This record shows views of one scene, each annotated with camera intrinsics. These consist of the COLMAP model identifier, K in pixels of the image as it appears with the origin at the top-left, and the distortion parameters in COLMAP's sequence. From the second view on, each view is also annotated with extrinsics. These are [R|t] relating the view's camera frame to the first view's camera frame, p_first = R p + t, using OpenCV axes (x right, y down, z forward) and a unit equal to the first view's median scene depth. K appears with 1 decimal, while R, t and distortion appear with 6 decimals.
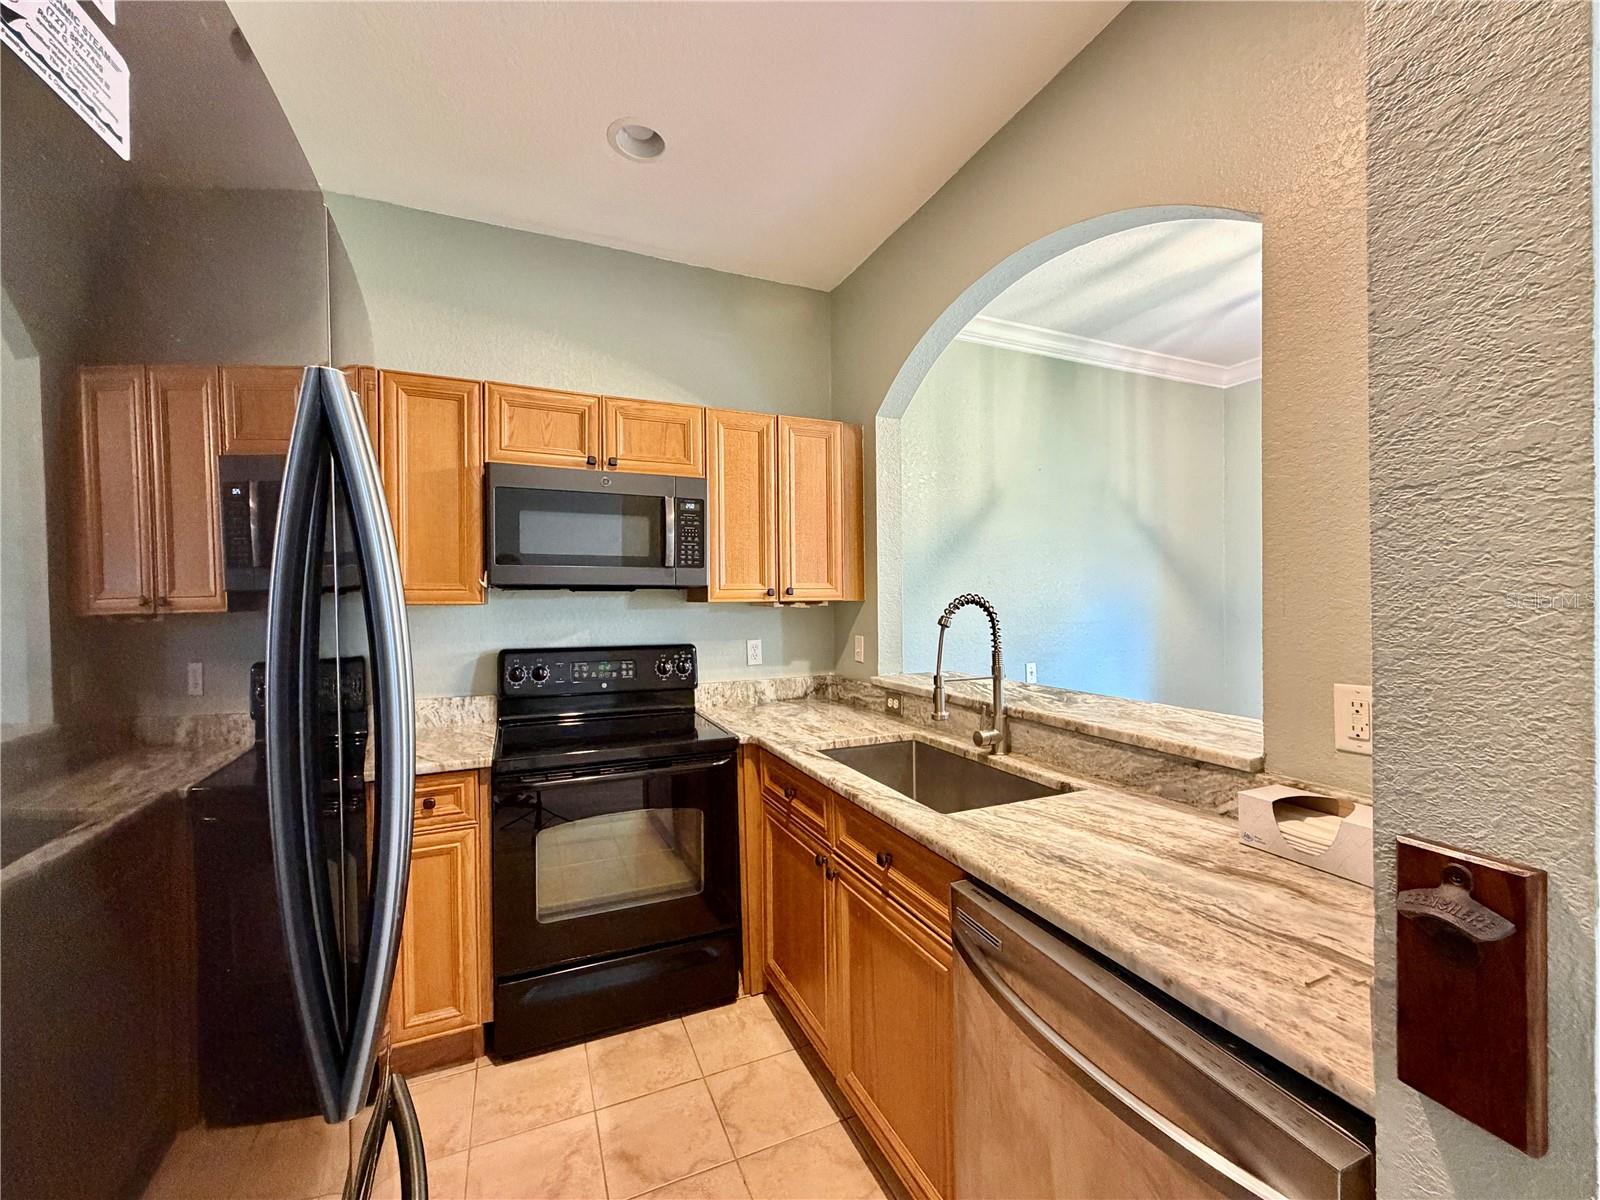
lens RADIAL K [[637.2, 0, 798.8], [0, 637.2, 601.0], [0, 0, 1]] dist [-0.001499, 0.000369]
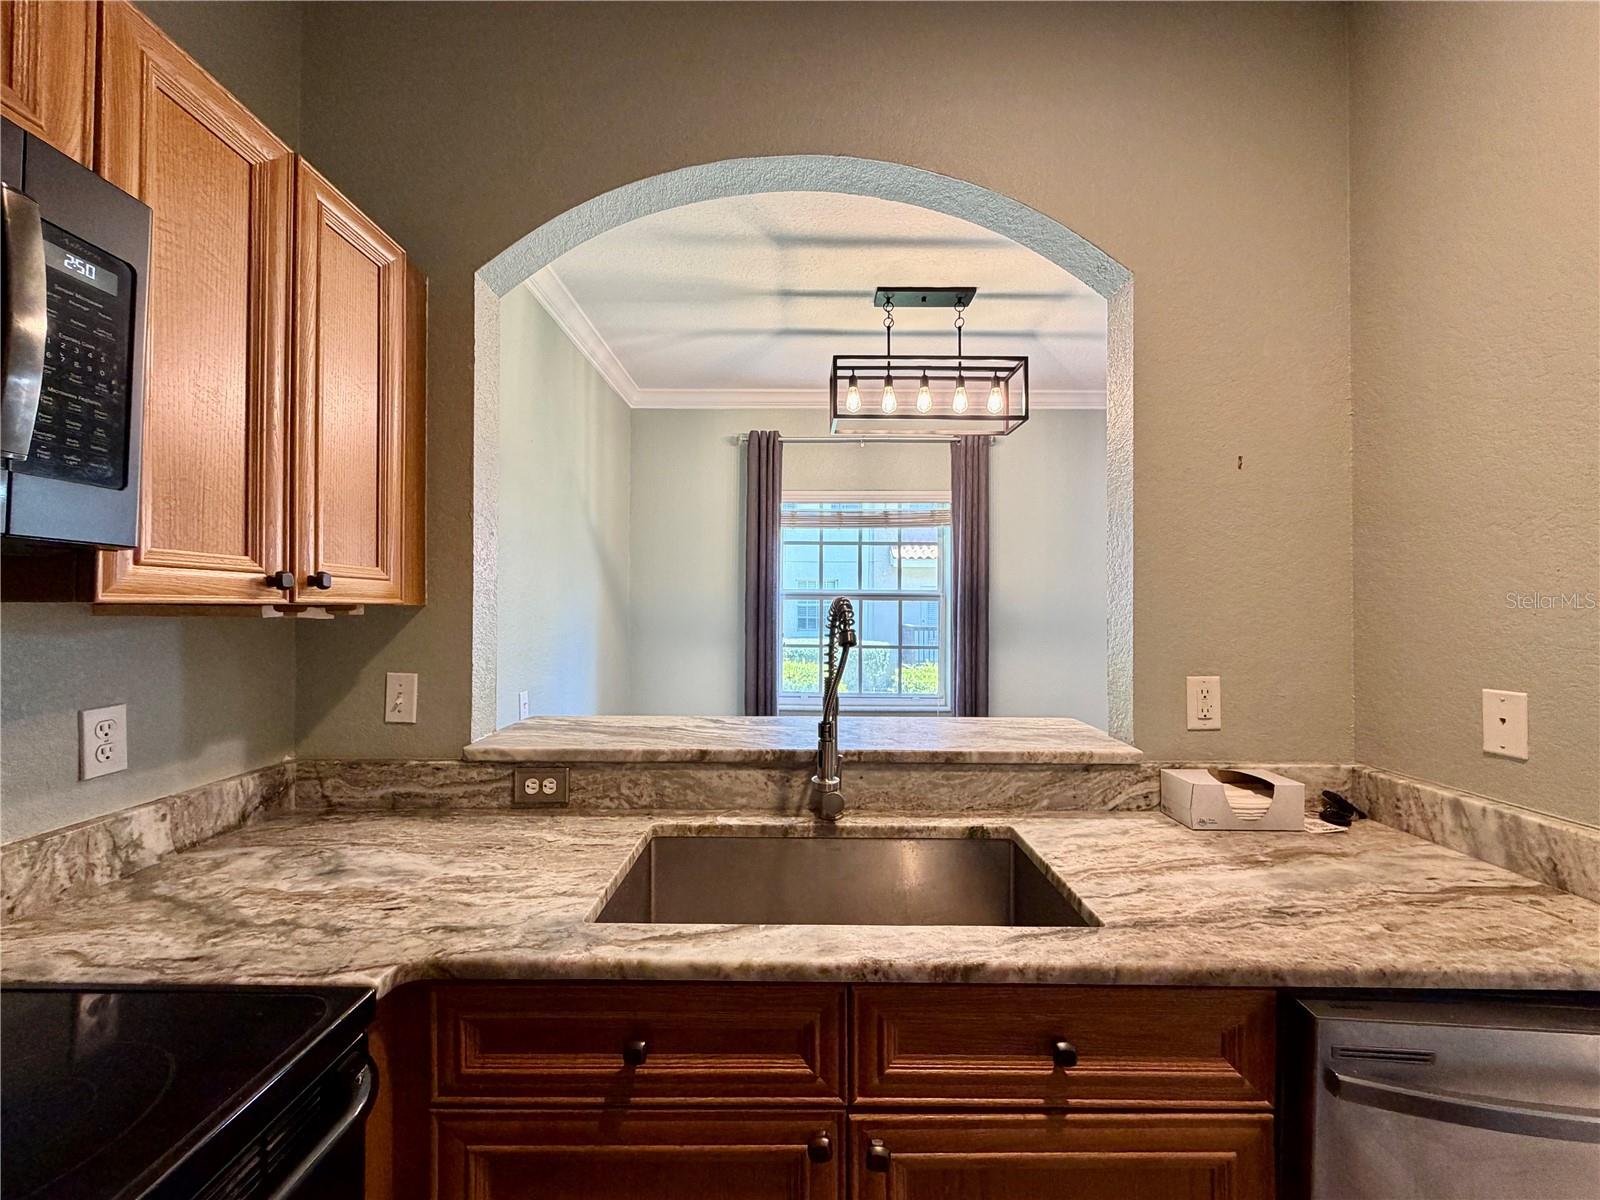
lens RADIAL K [[637.2, 0, 798.8], [0, 637.2, 601.0], [0, 0, 1]] dist [-0.001499, 0.000369]
pose [[0.406228, 0.022283, 0.913500, -0.416622], [-0.005151, 0.999743, -0.022096, 0.009521], [-0.913757, 0.004271, 0.406238, 0.823596]]
